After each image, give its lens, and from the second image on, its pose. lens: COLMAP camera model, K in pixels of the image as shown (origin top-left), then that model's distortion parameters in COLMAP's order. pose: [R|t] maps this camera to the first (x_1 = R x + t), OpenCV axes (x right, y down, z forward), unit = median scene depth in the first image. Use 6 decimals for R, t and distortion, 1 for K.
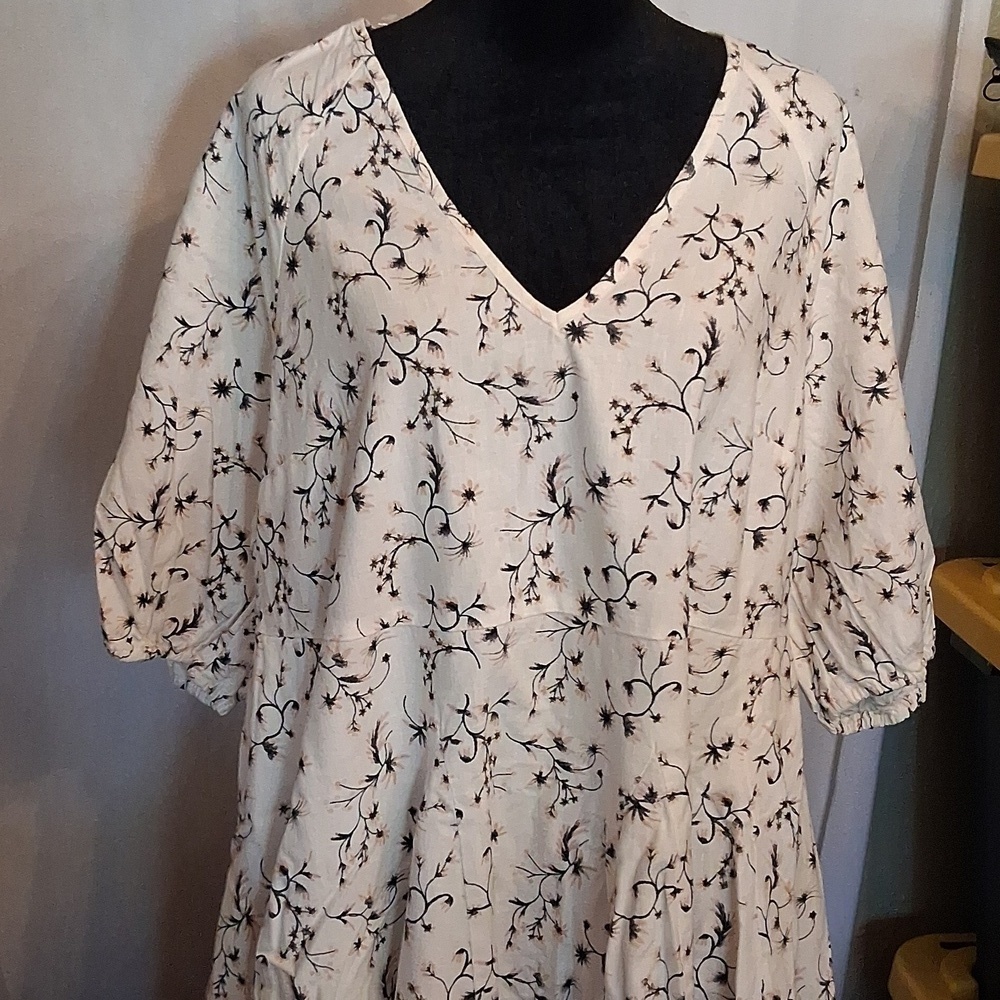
lens RADIAL K [[1583.6, 0, 500.0], [0, 1583.6, 500.0], [0, 0, 1]] dist [0.074354, 0.056122]
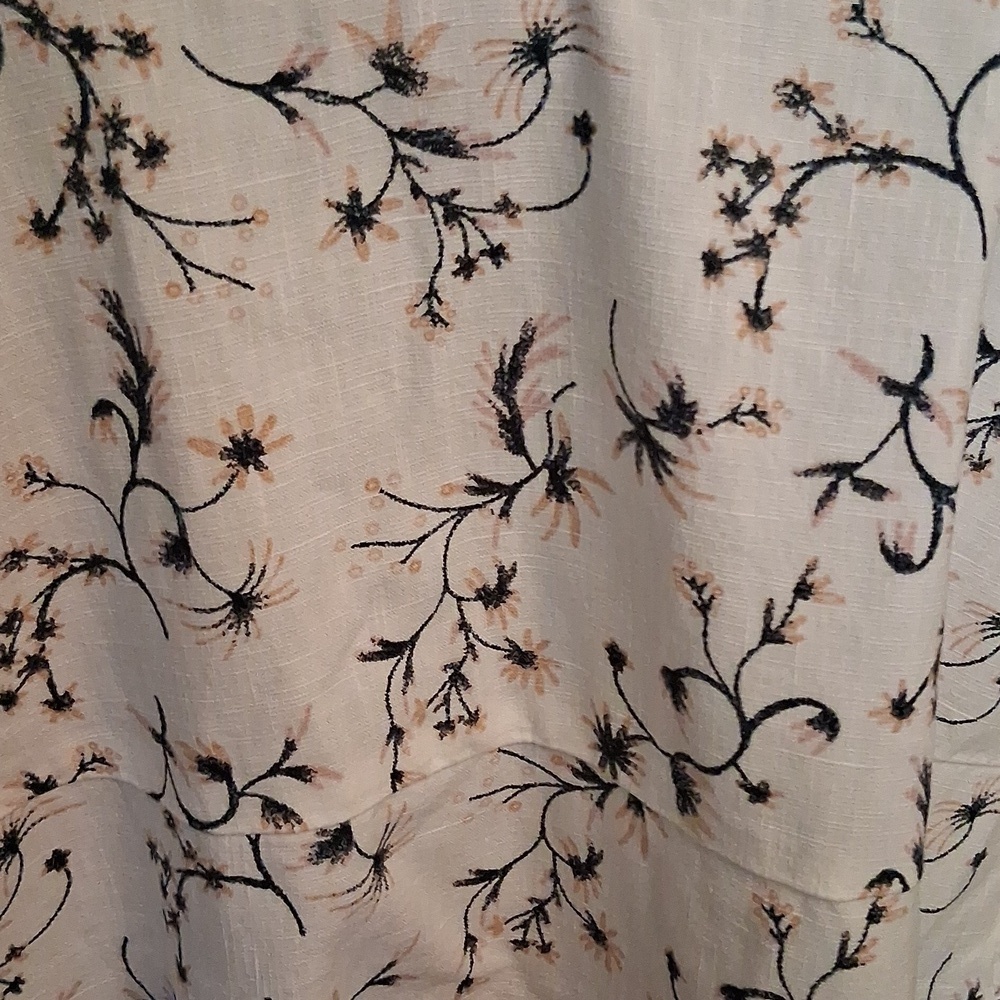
lens RADIAL K [[1583.6, 0, 500.0], [0, 1583.6, 500.0], [0, 0, 1]] dist [0.074354, 0.056122]
pose [[0.999966, -0.006532, -0.005002, 0.032539], [0.007518, 0.972469, 0.232913, -0.066663], [0.003343, -0.232942, 0.972485, 0.688216]]
